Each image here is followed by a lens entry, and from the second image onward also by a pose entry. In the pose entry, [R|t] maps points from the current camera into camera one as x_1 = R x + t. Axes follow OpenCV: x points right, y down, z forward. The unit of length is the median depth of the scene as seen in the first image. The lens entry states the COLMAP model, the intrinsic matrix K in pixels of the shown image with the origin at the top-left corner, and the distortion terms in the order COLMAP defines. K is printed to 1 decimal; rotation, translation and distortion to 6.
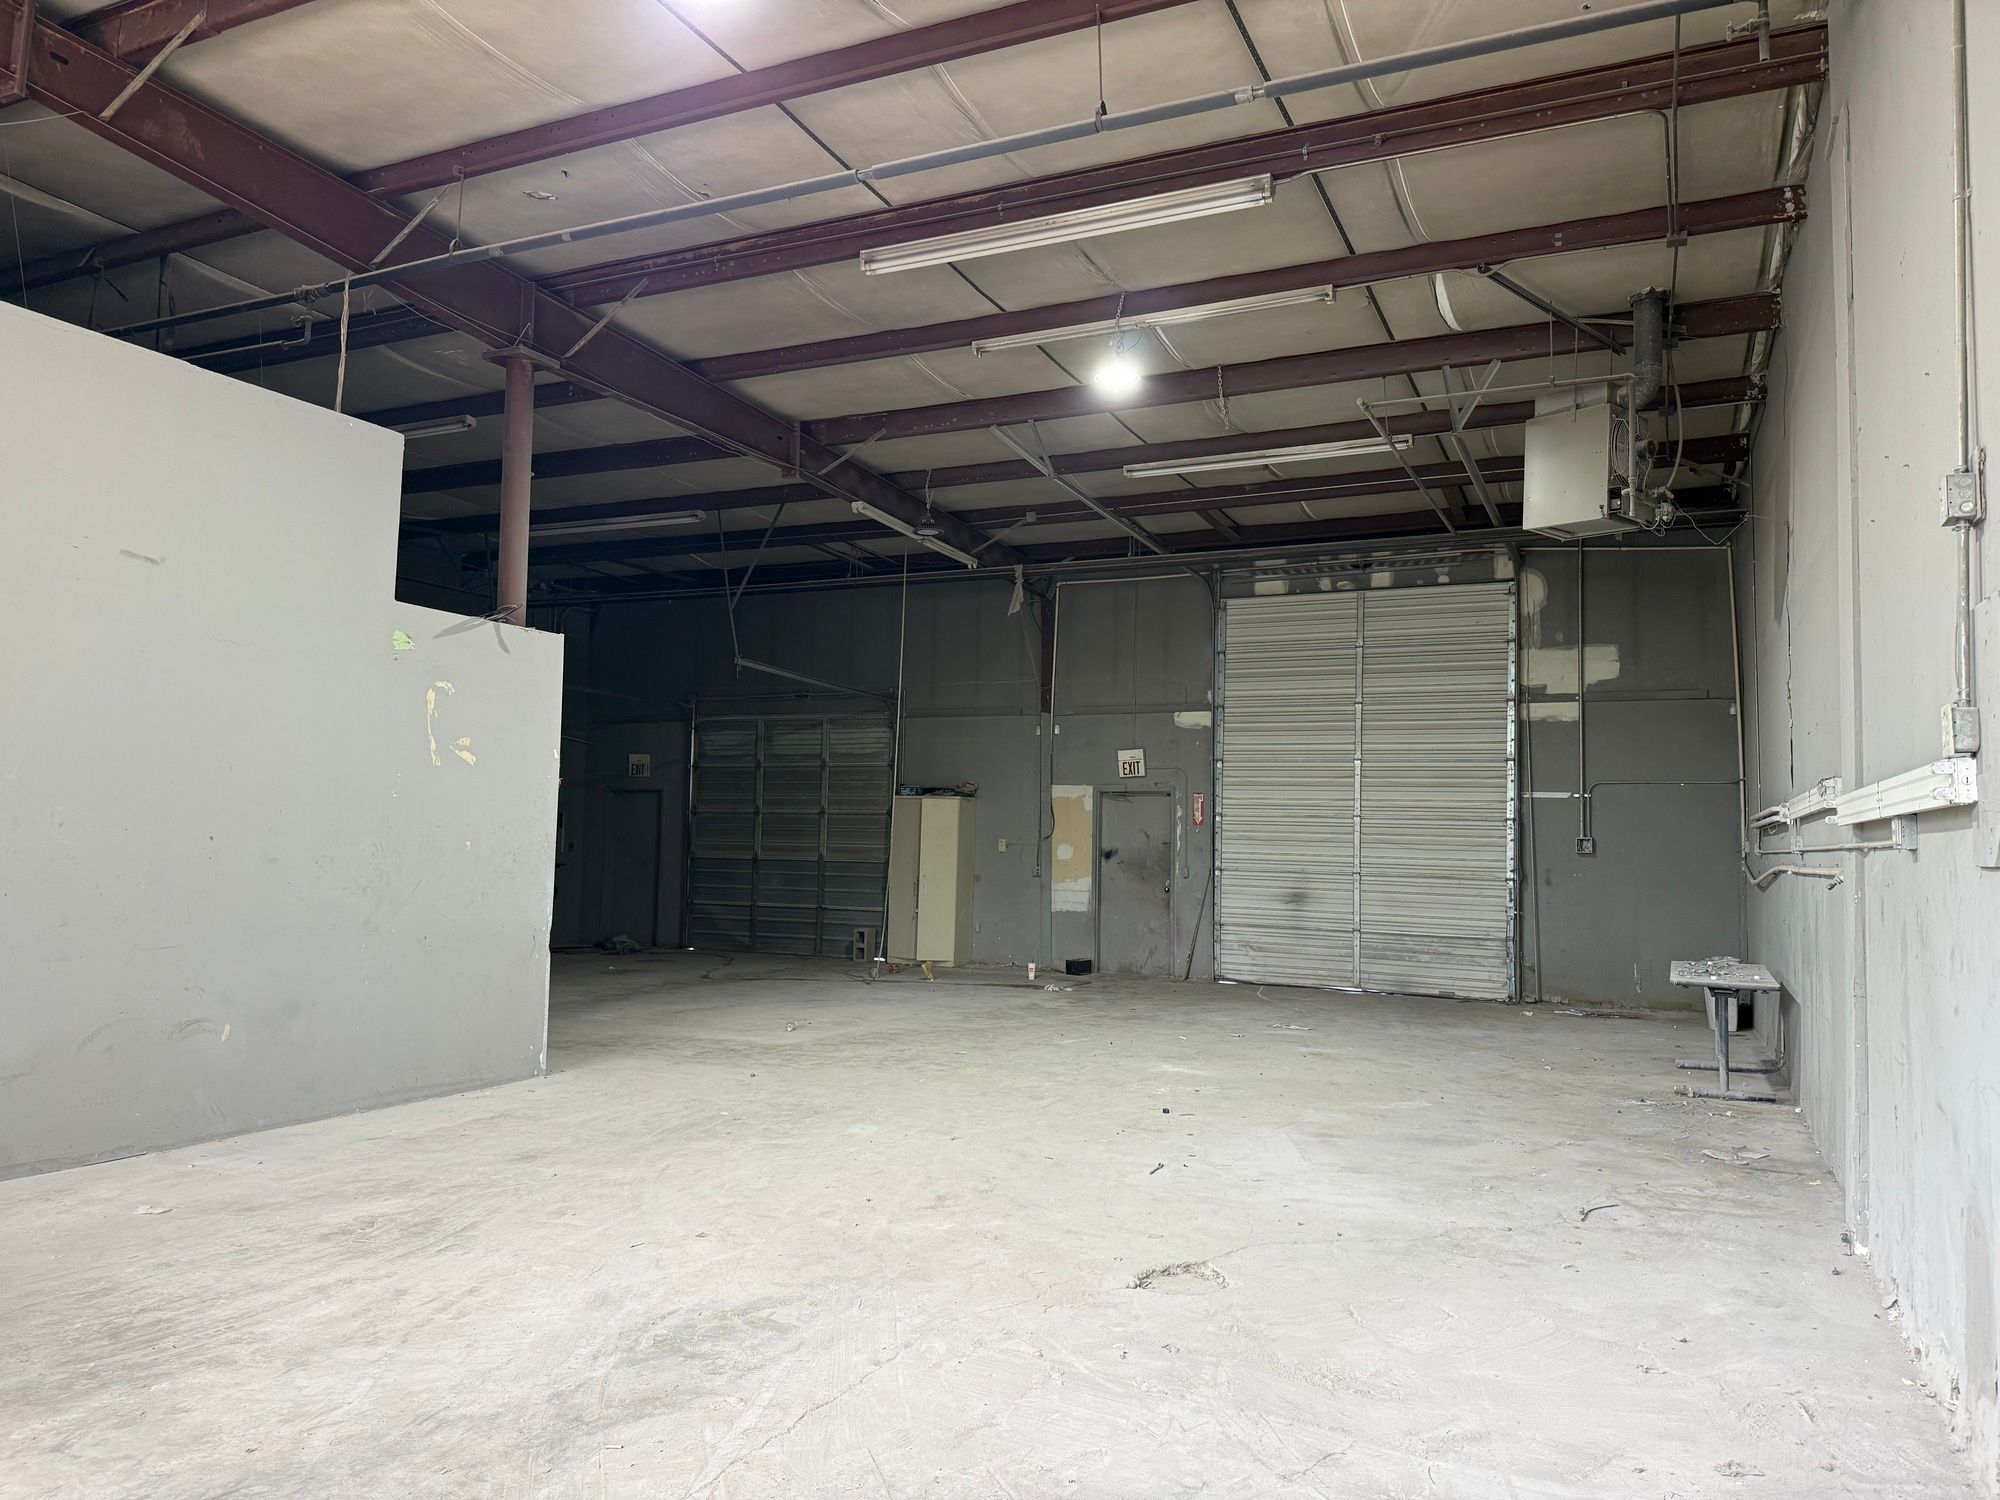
lens RADIAL K [[1367.2, 0, 999.5], [0, 1367.2, 743.4], [0, 0, 1]] dist [0.058056, 0.000341]
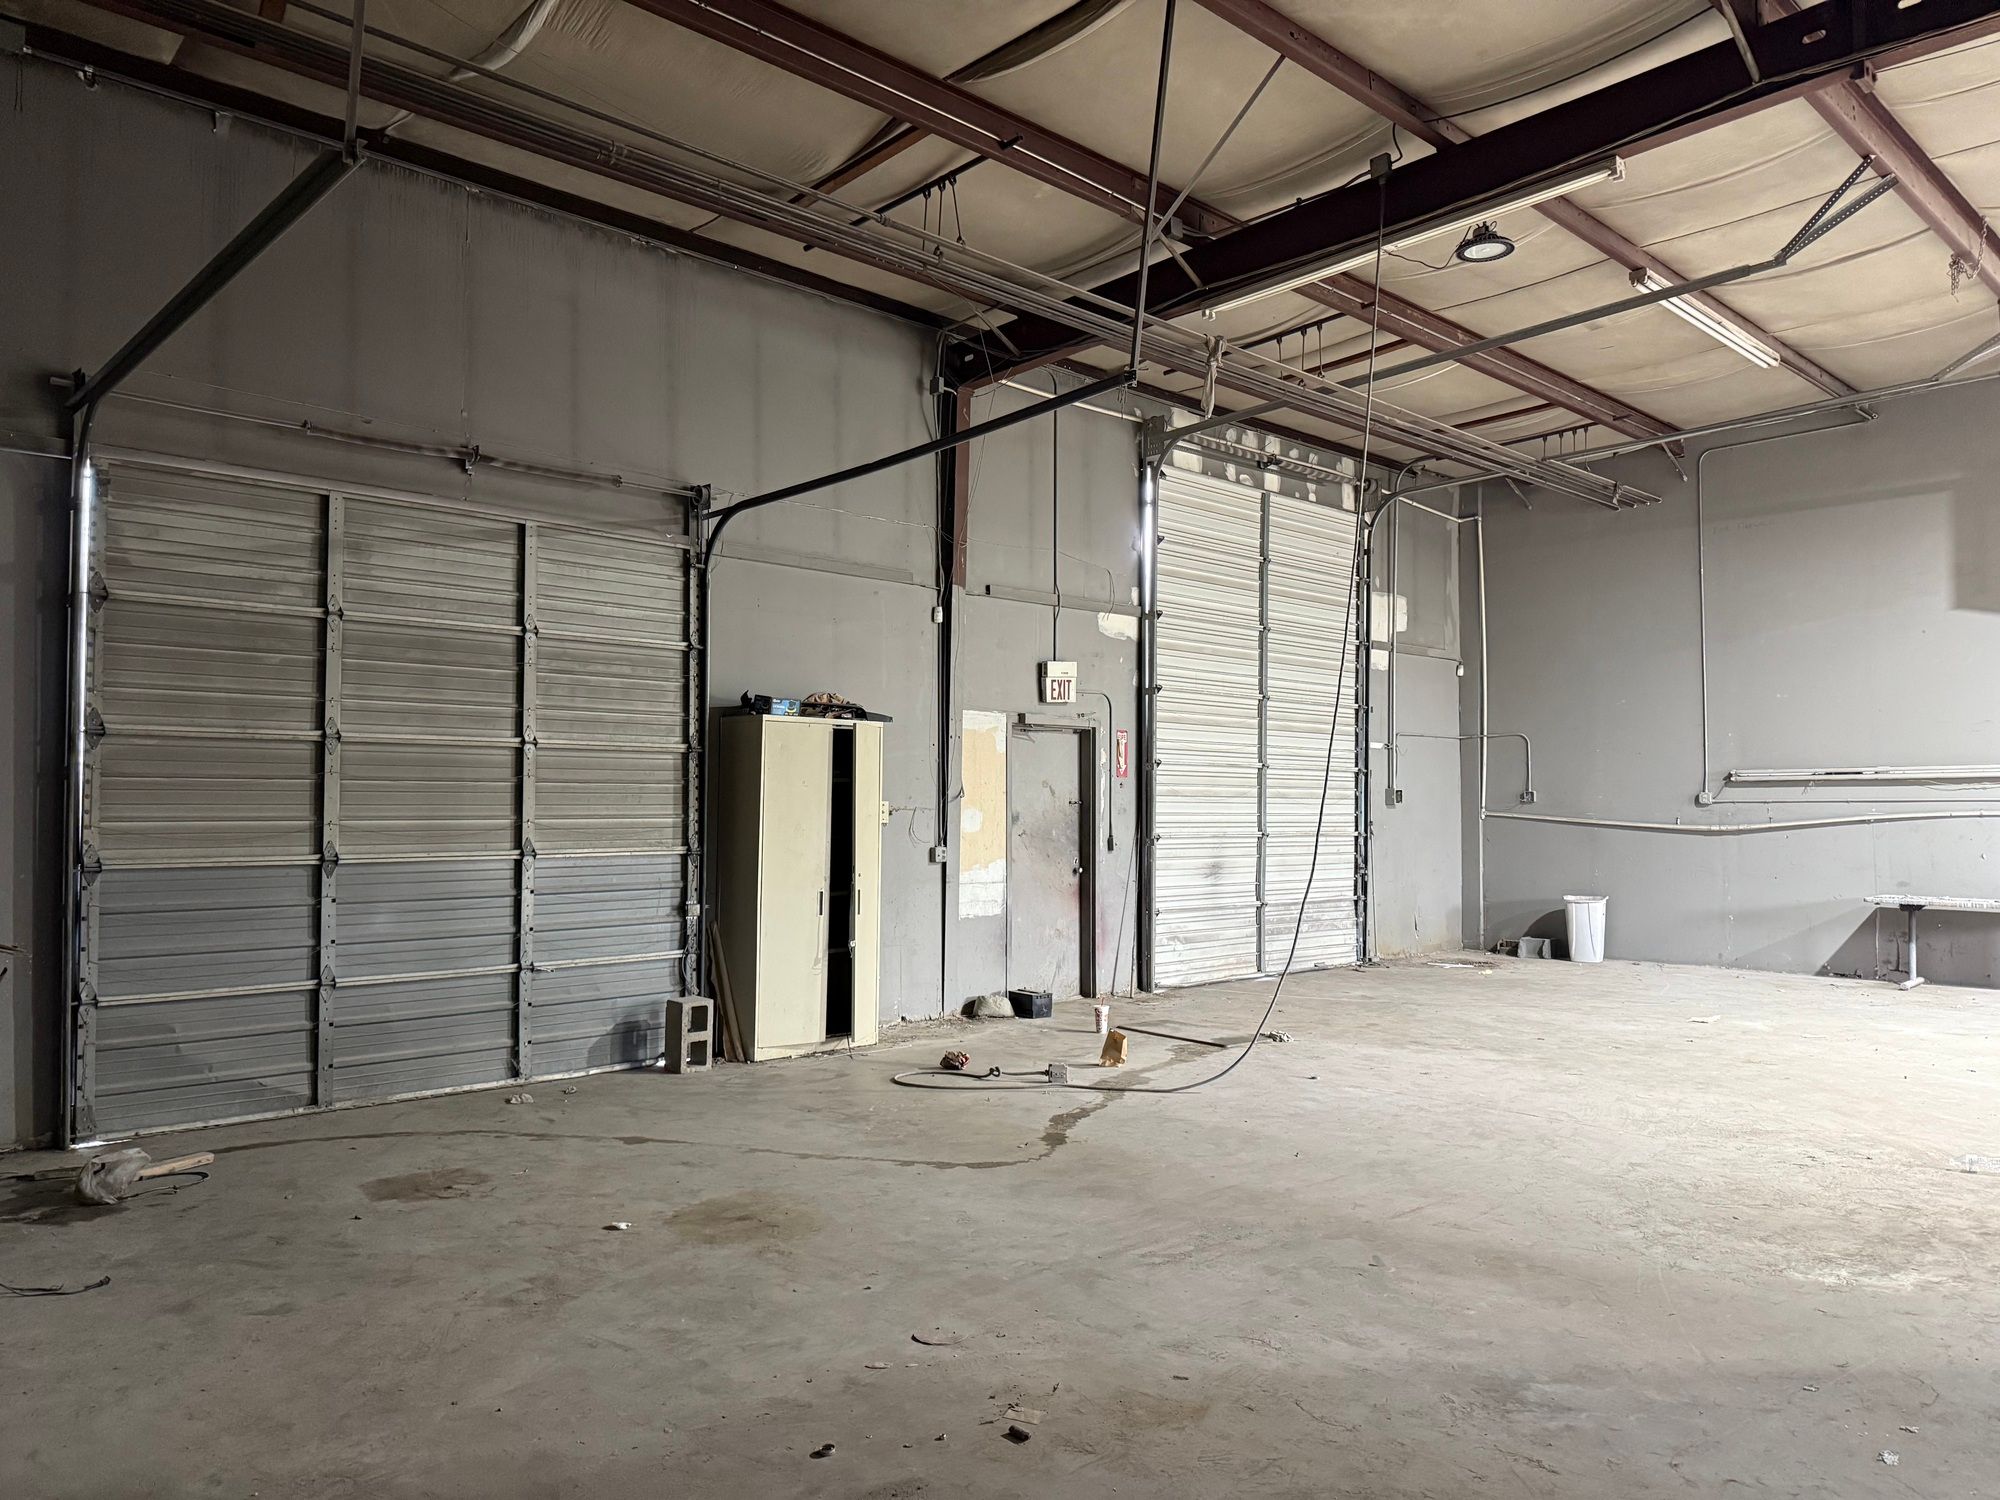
lens RADIAL K [[1367.2, 0, 1001.7], [0, 1367.2, 766.8], [0, 0, 1]] dist [0.058056, 0.000341]
pose [[0.378984, 0.006265, 0.925382, -0.537937], [-0.061085, 0.997966, 0.018260, 0.046454], [-0.923385, -0.063447, 0.378596, 0.802238]]
